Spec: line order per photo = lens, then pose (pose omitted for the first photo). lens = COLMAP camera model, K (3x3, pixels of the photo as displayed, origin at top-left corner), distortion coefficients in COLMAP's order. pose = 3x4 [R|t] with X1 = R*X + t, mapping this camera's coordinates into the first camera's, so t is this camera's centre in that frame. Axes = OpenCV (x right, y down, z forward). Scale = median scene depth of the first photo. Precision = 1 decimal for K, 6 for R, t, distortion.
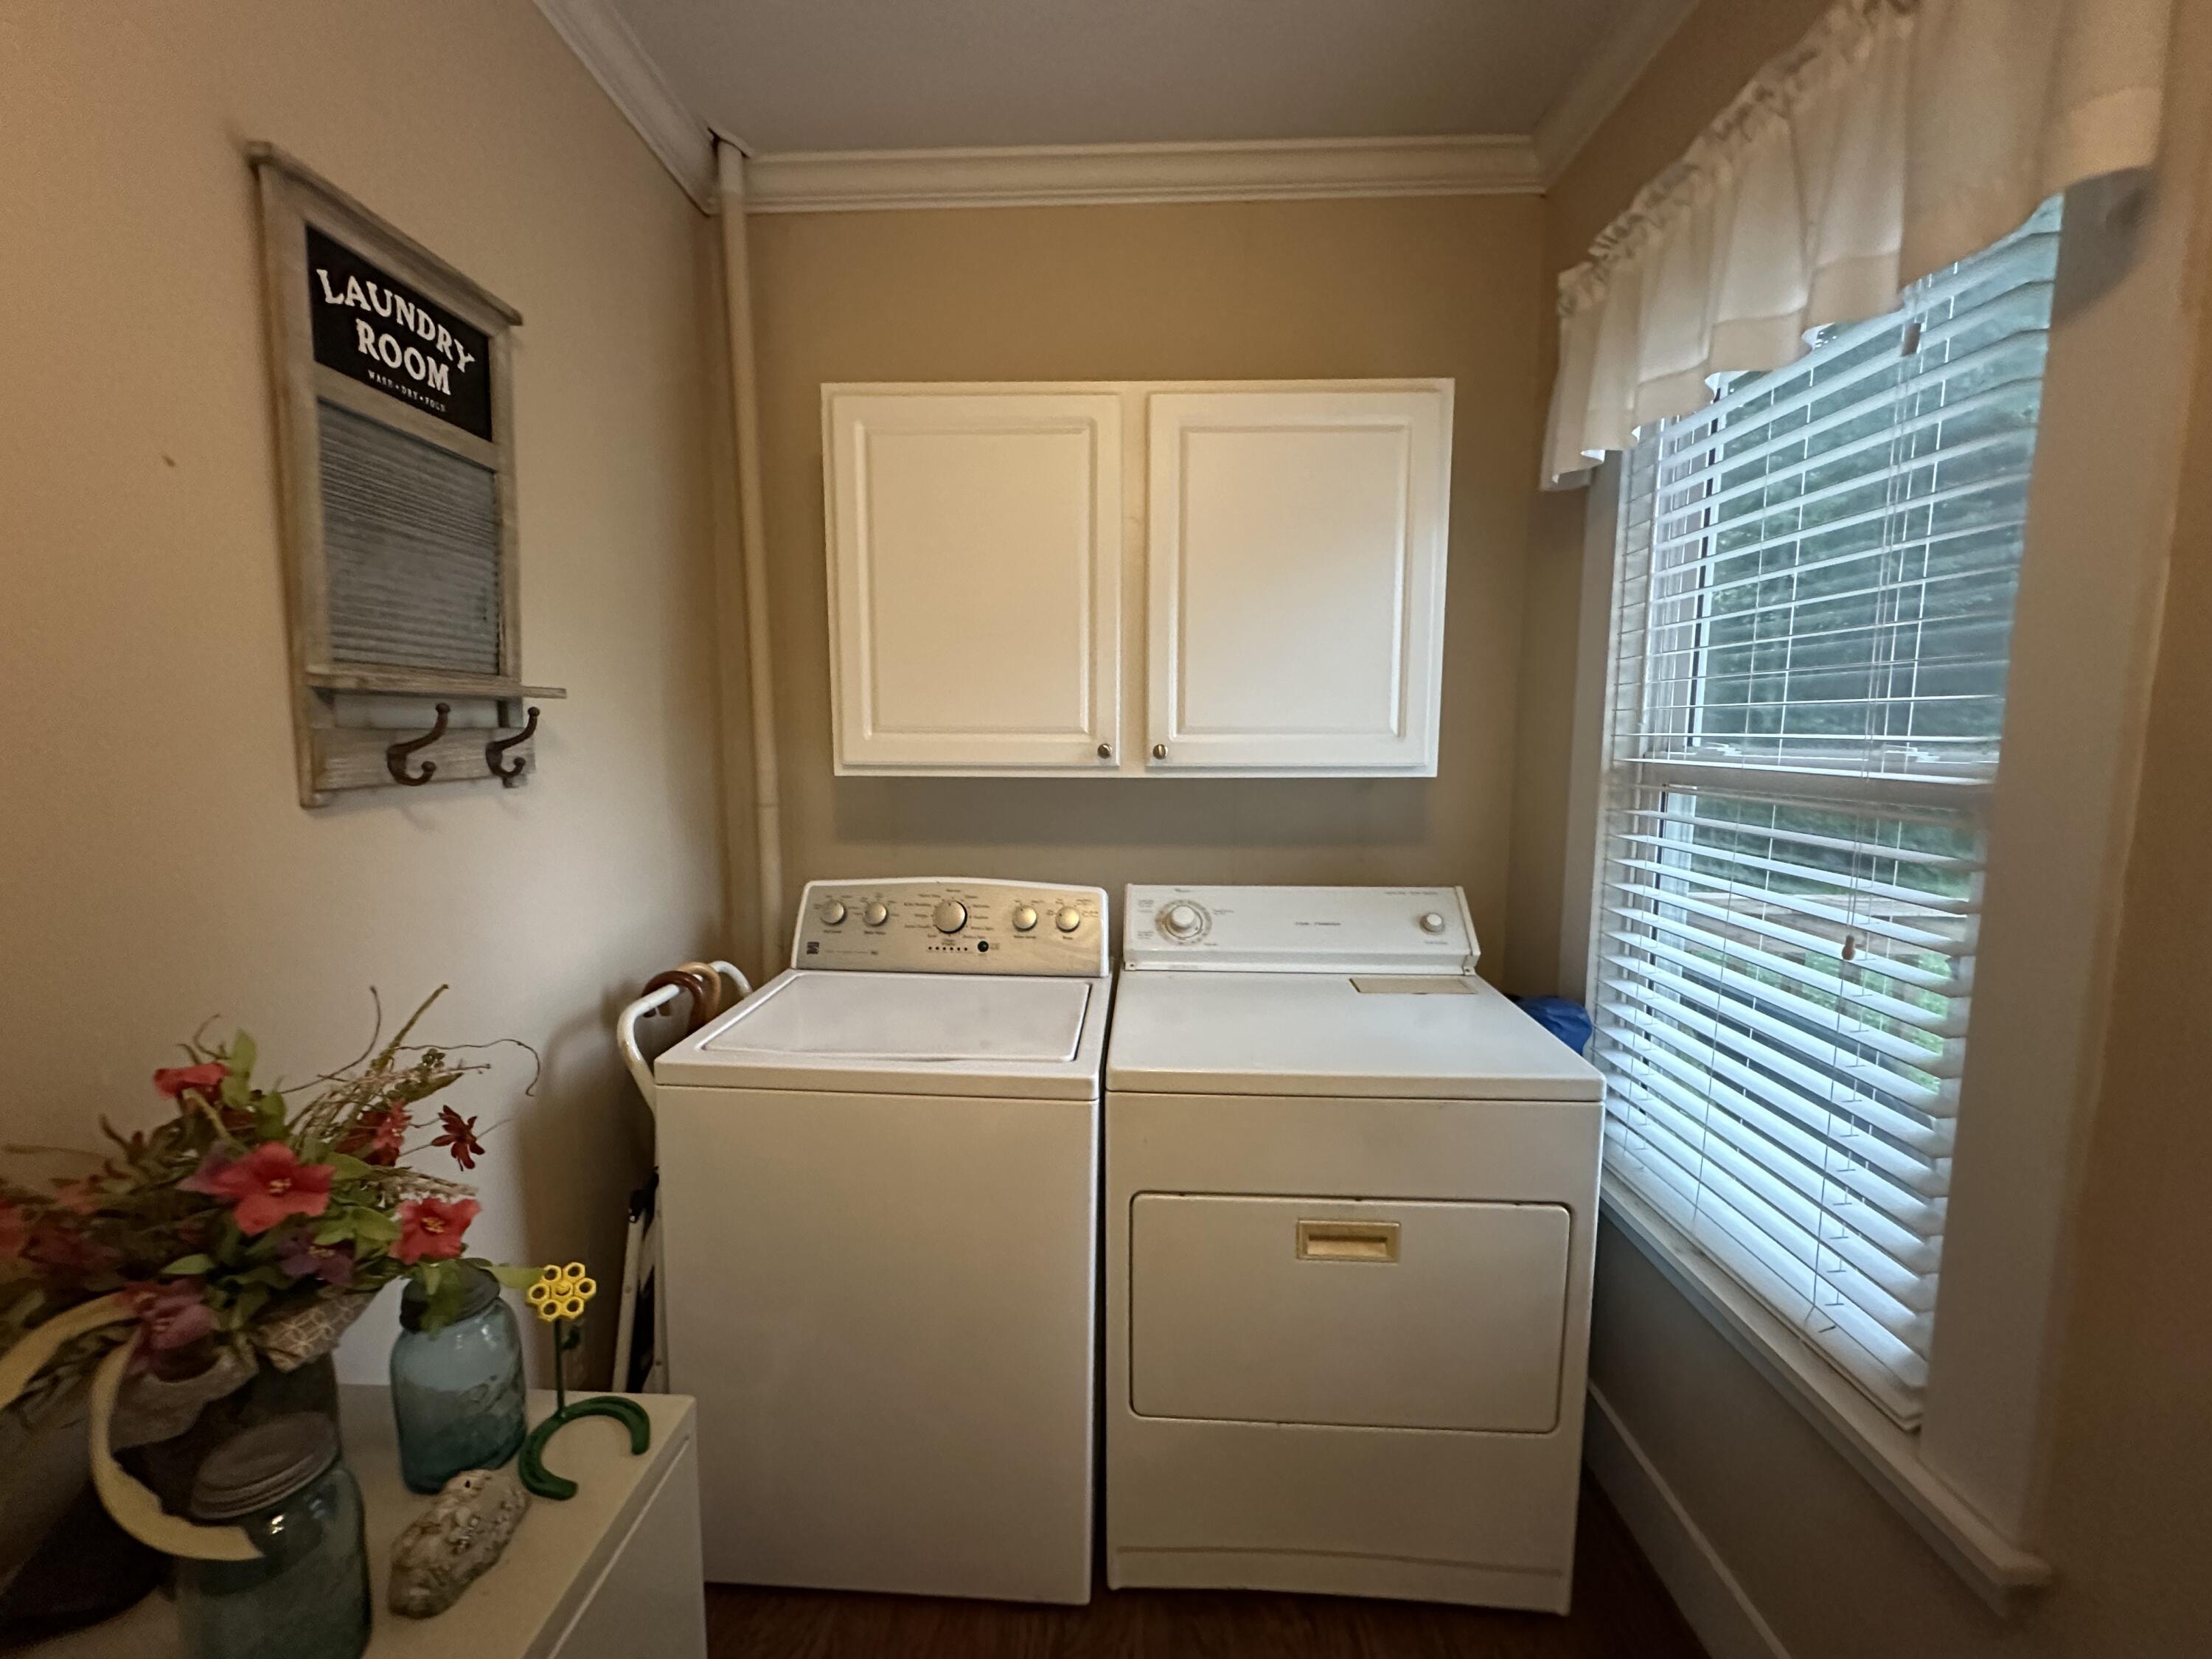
lens RADIAL K [[877.5, 0, 1112.1], [0, 877.5, 823.0], [0, 0, 1]] dist [-0.002308, 0.000270]
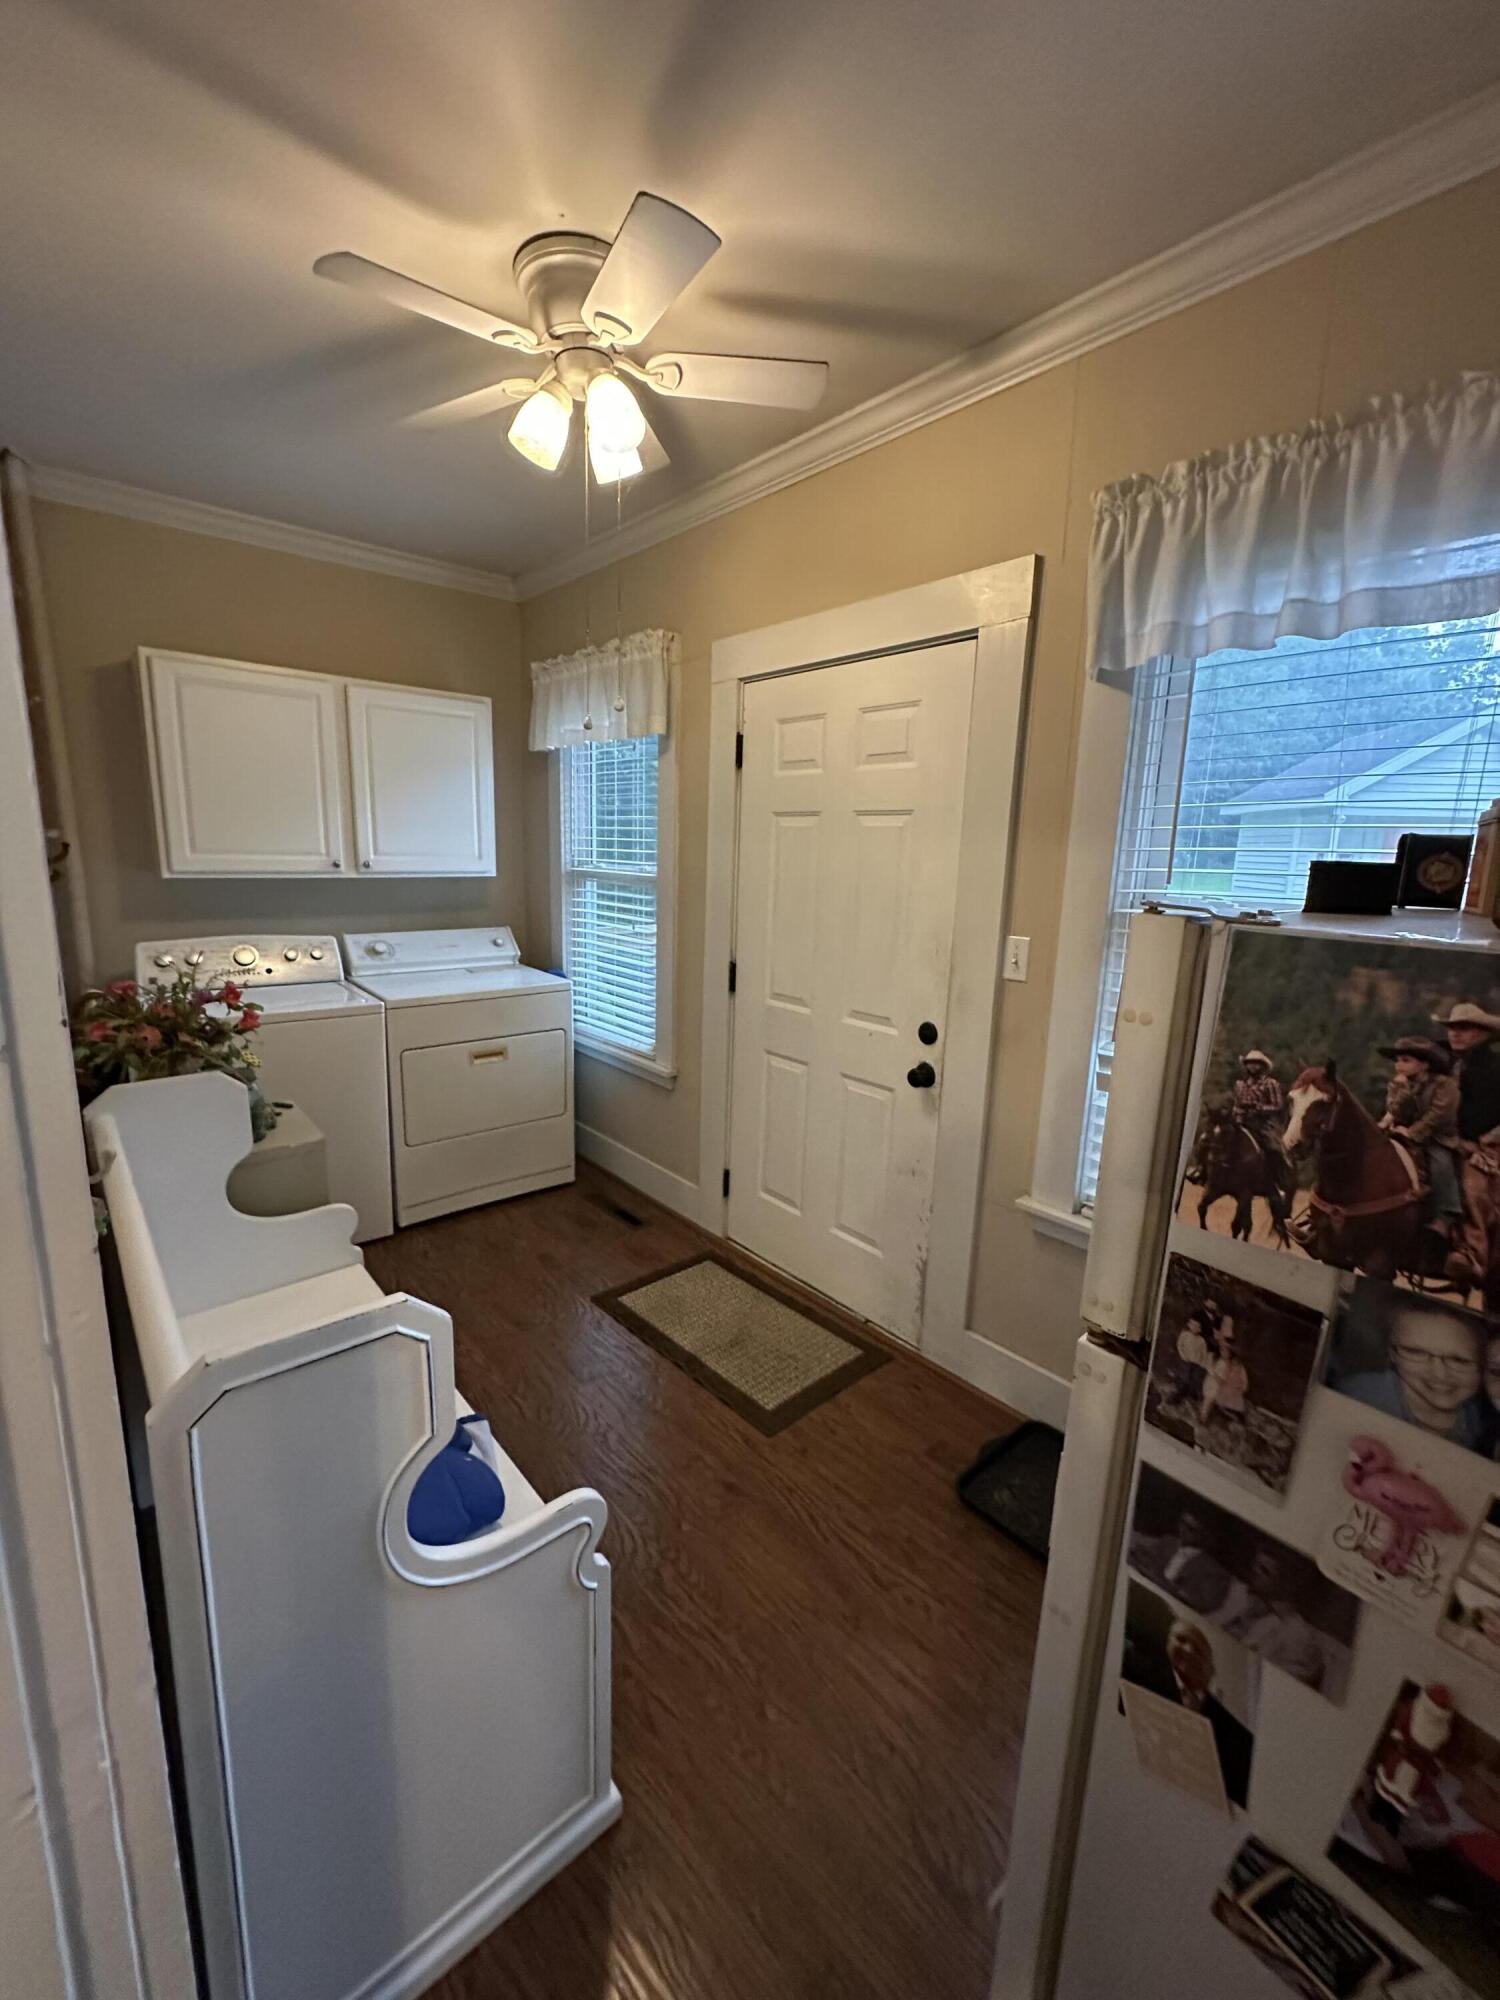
lens RADIAL K [[793.4, 0, 749.4], [0, 793.4, 999.7], [0, 0, 1]] dist [-0.002308, 0.000270]
pose [[0.732390, -0.111347, 0.671720, -0.587741], [0.047056, 0.992456, 0.113208, 0.065395], [-0.679258, -0.051304, 0.732104, -1.001902]]
